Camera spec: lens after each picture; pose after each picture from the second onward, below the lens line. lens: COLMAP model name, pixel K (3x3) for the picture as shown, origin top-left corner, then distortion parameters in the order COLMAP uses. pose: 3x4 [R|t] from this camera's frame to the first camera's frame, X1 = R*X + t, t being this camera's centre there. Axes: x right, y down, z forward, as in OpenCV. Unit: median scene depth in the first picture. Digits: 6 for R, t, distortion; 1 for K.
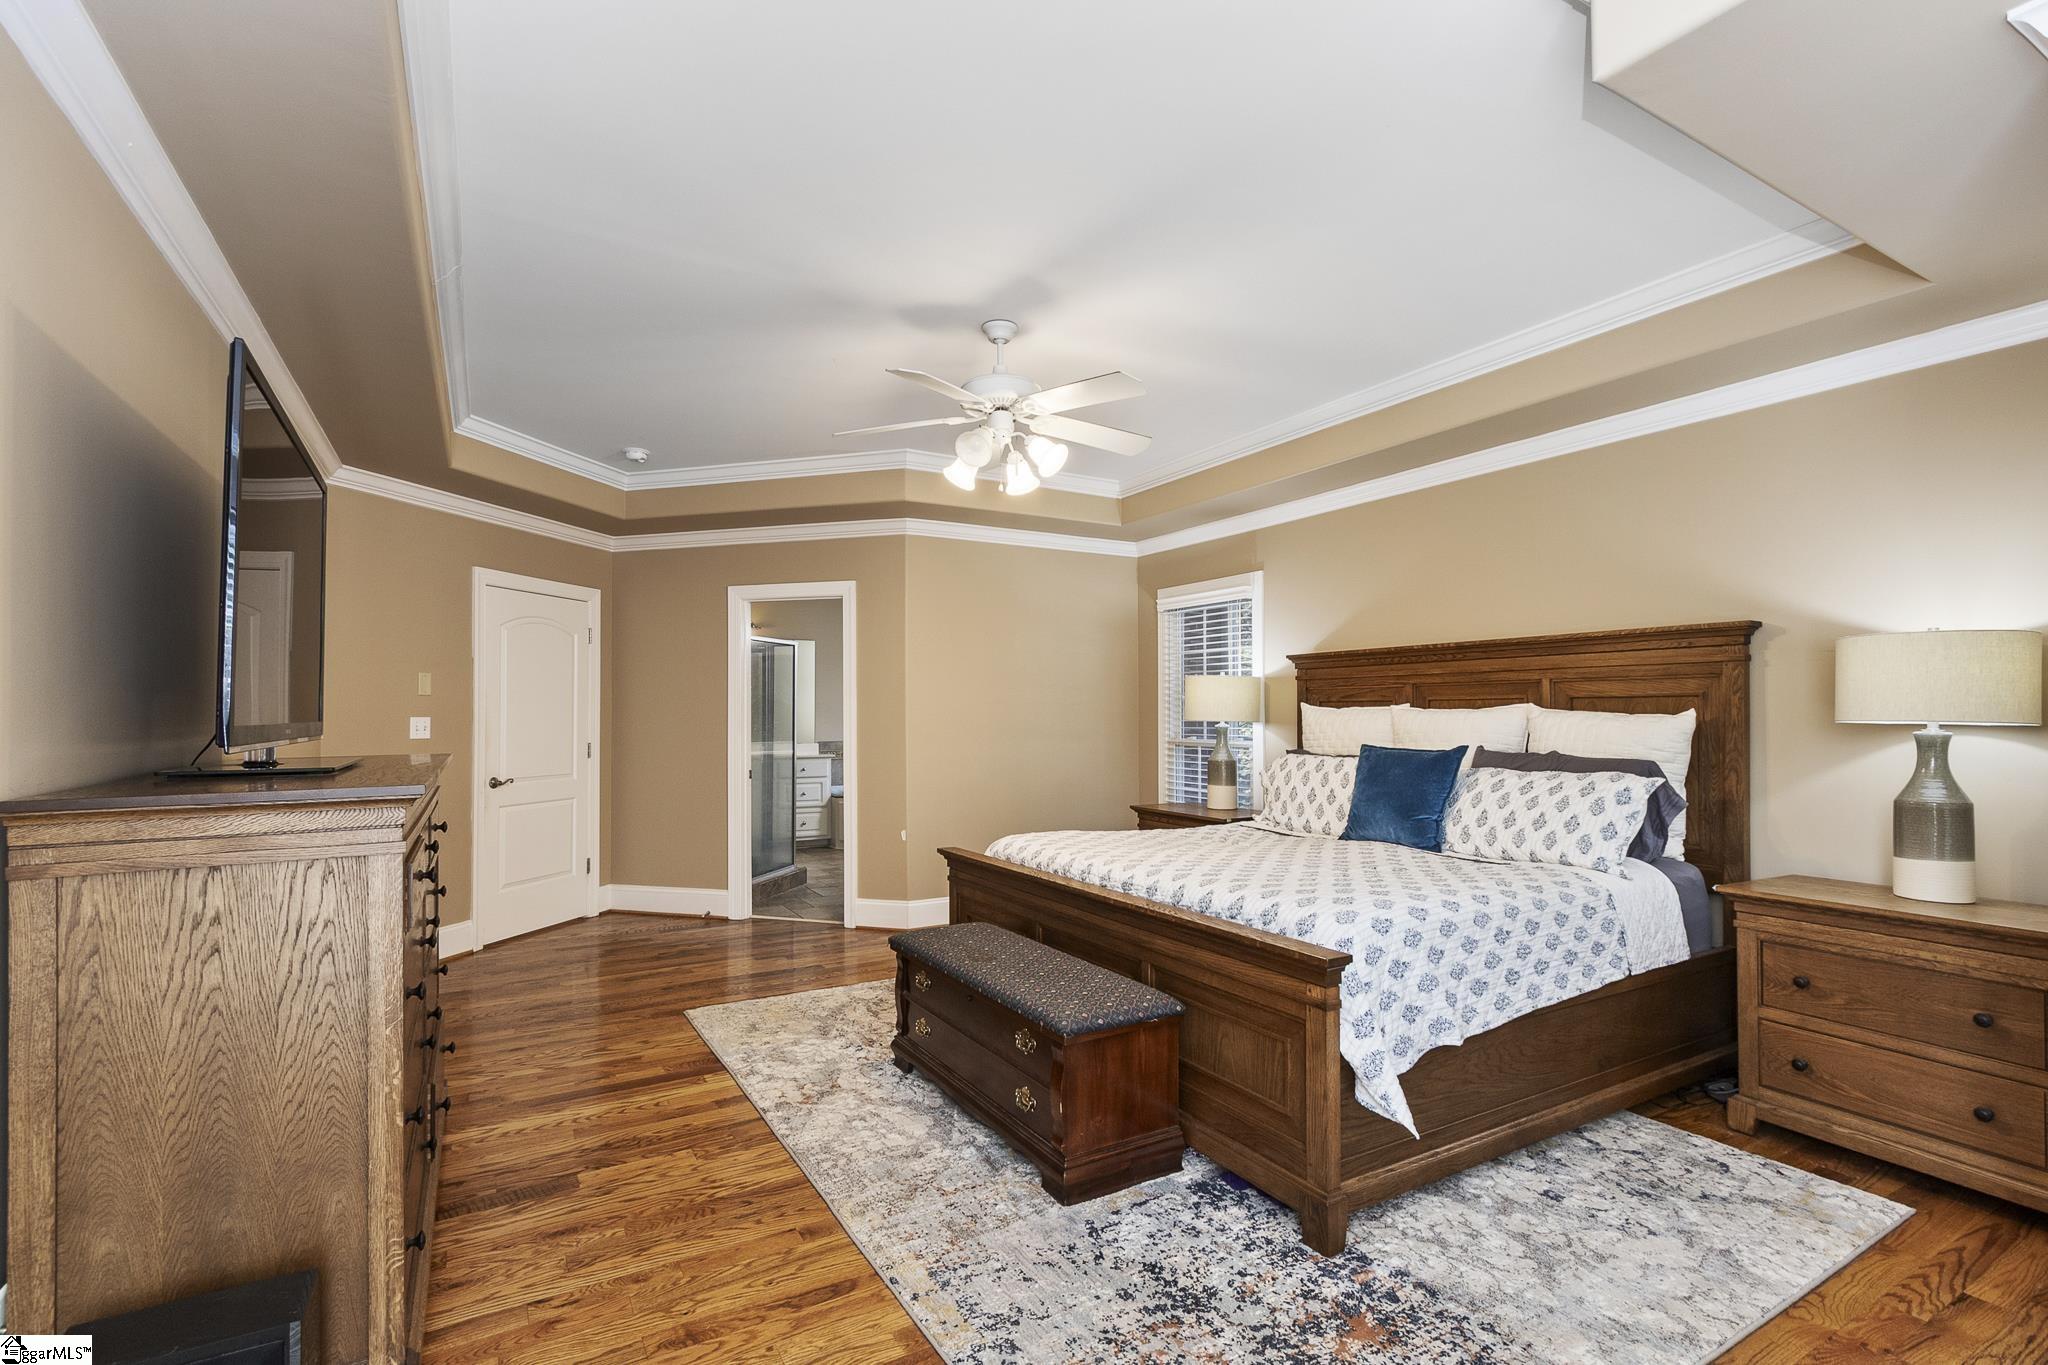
lens RADIAL K [[944.3, 0, 1015.1], [0, 944.3, 700.6], [0, 0, 1]] dist [0.004299, -0.002009]
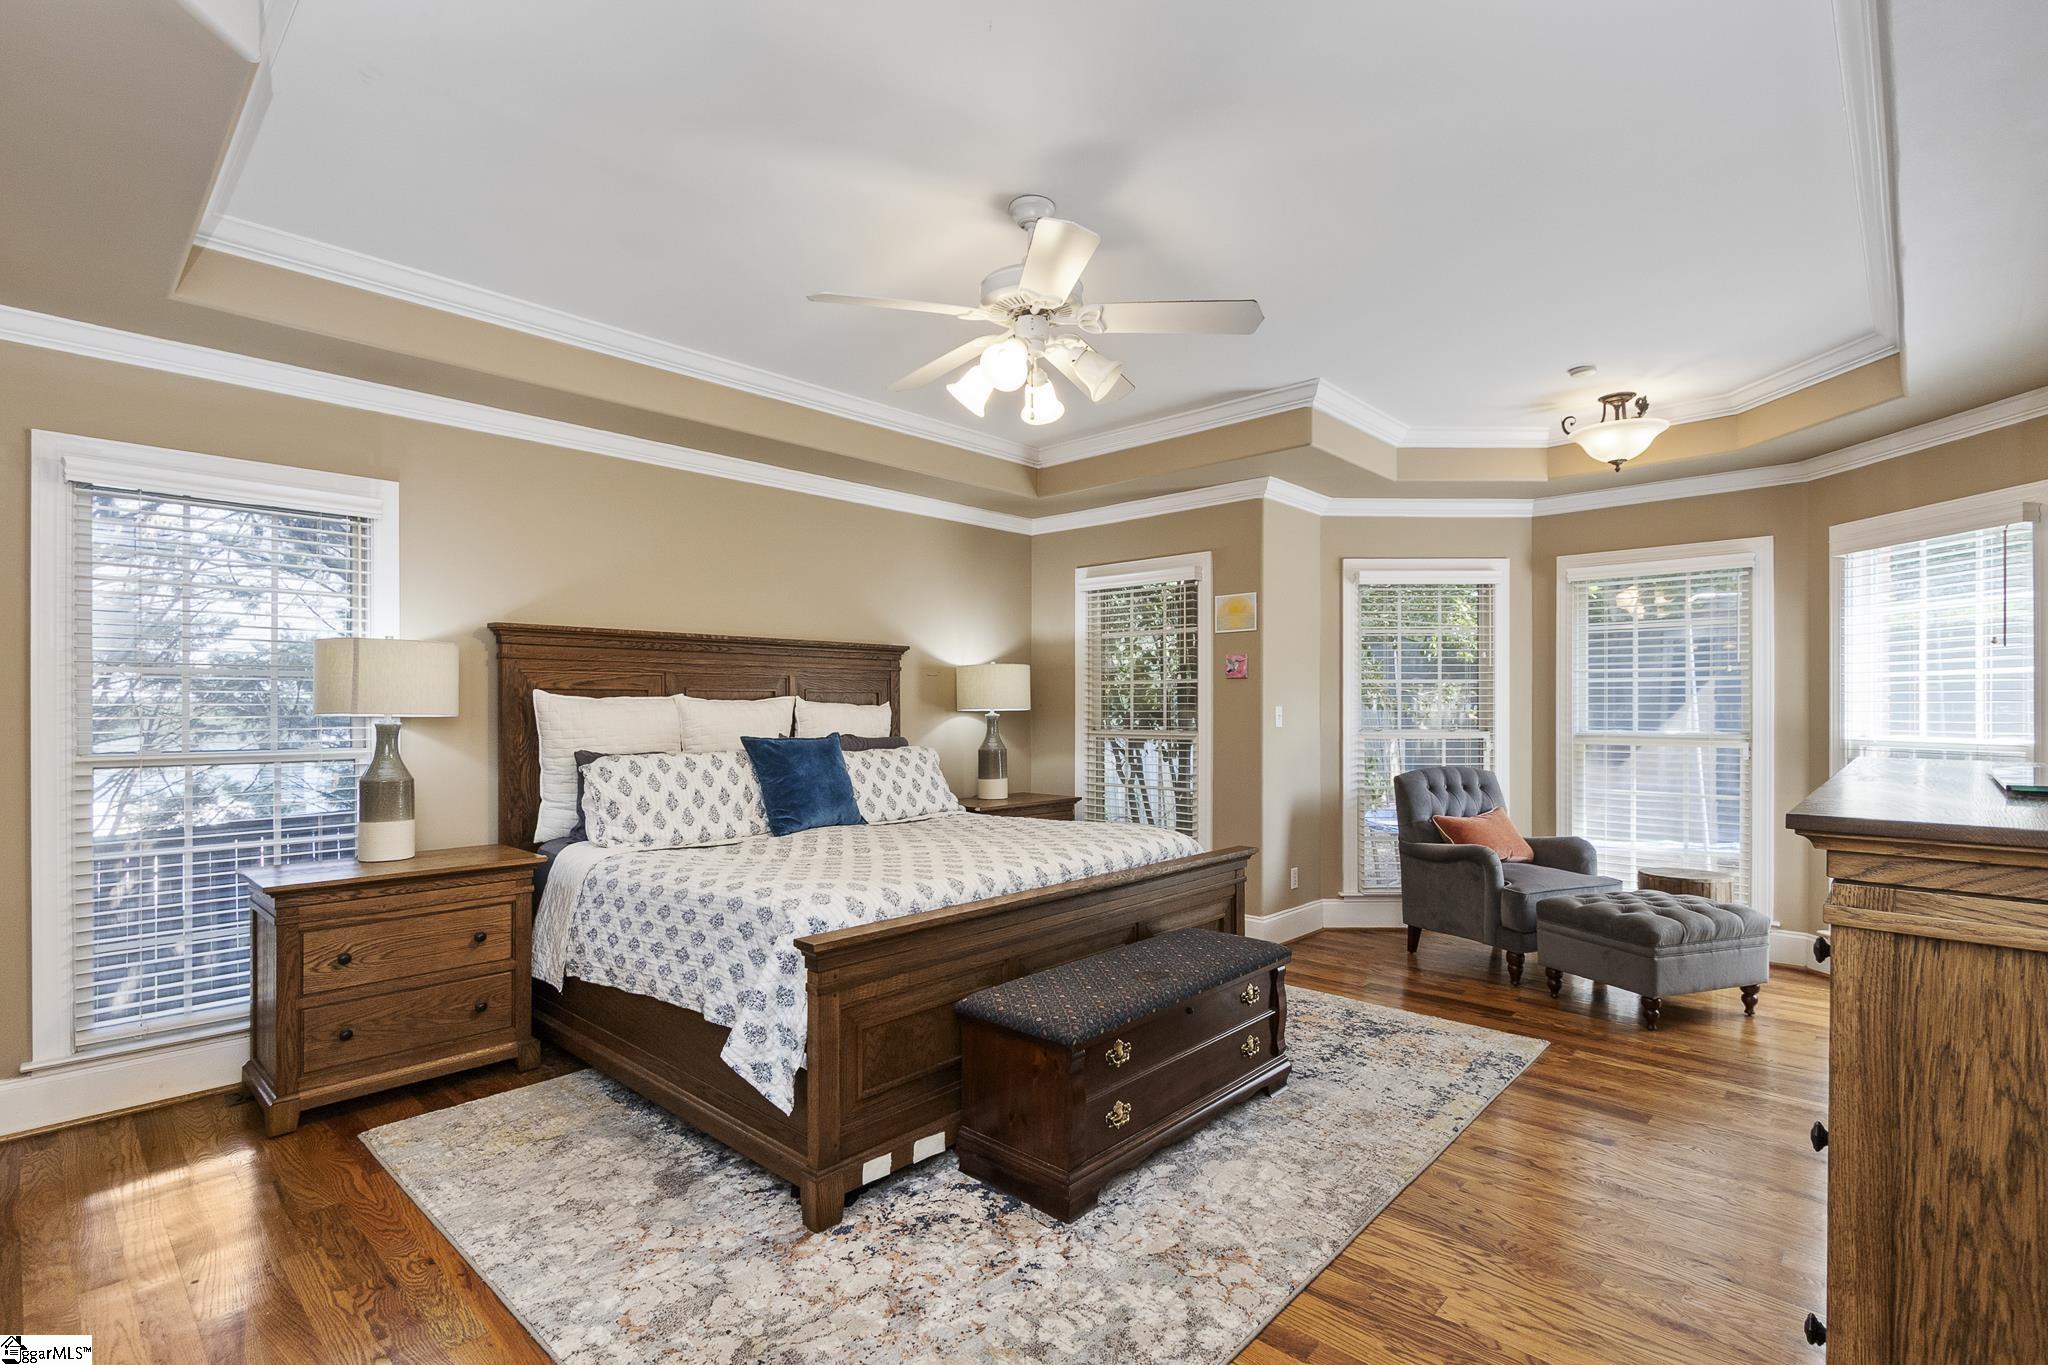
lens RADIAL K [[944.3, 0, 1010.9], [0, 944.3, 690.9], [0, 0, 1]] dist [0.004299, -0.002009]
pose [[-0.287685, 0.015341, 0.957602, -0.733936], [-0.013999, 0.999698, -0.020221, 0.018196], [-0.957623, -0.019222, -0.287383, 1.186031]]
